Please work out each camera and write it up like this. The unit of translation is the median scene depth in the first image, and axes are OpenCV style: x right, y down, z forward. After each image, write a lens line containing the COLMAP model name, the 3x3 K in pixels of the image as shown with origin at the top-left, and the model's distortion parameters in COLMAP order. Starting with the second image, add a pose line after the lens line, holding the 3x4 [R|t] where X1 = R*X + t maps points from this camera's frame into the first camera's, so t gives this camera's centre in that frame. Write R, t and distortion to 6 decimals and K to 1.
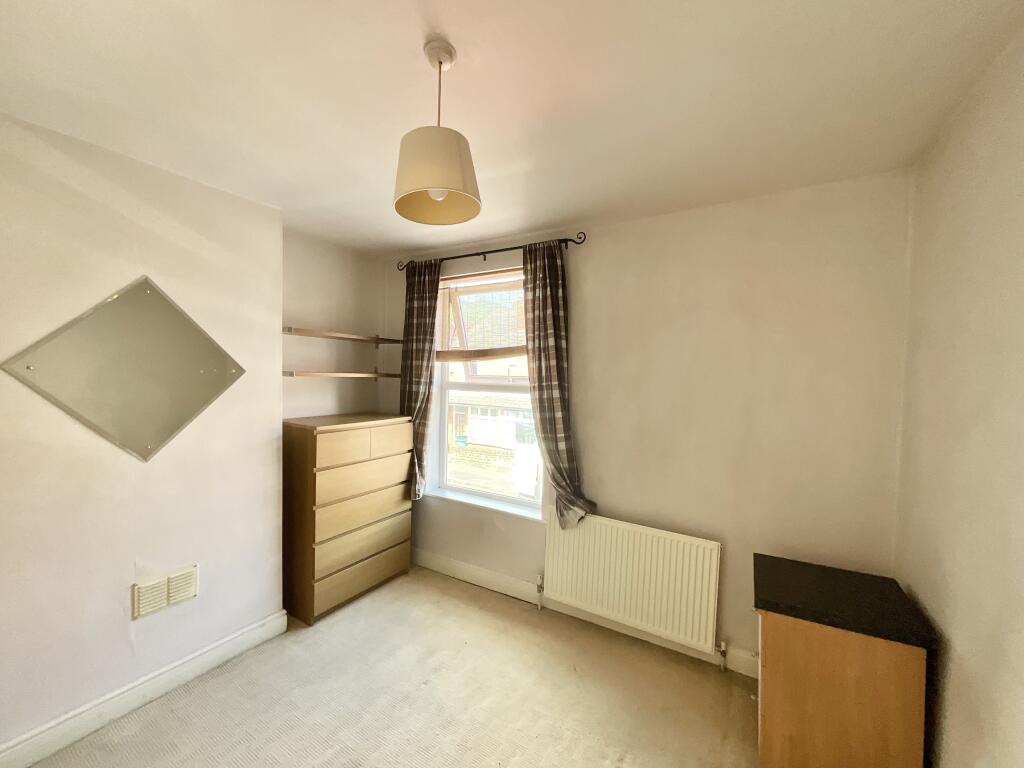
lens RADIAL K [[412.2, 0, 513.3], [0, 412.2, 385.3], [0, 0, 1]] dist [-0.004117, 0.001094]
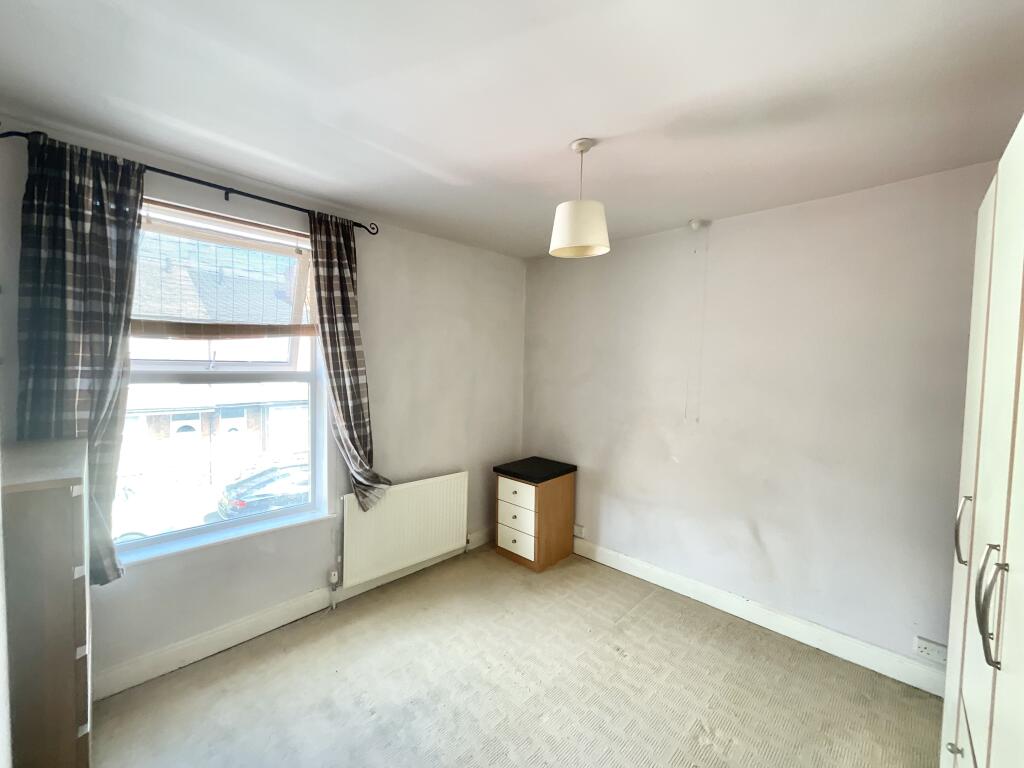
lens RADIAL K [[412.2, 0, 512.7], [0, 412.2, 383.9], [0, 0, 1]] dist [-0.004117, 0.001094]
pose [[0.227510, -0.060553, 0.971891, -0.742800], [0.007469, 0.998144, 0.060440, -0.026218], [-0.973747, -0.006491, 0.227540, 0.393561]]
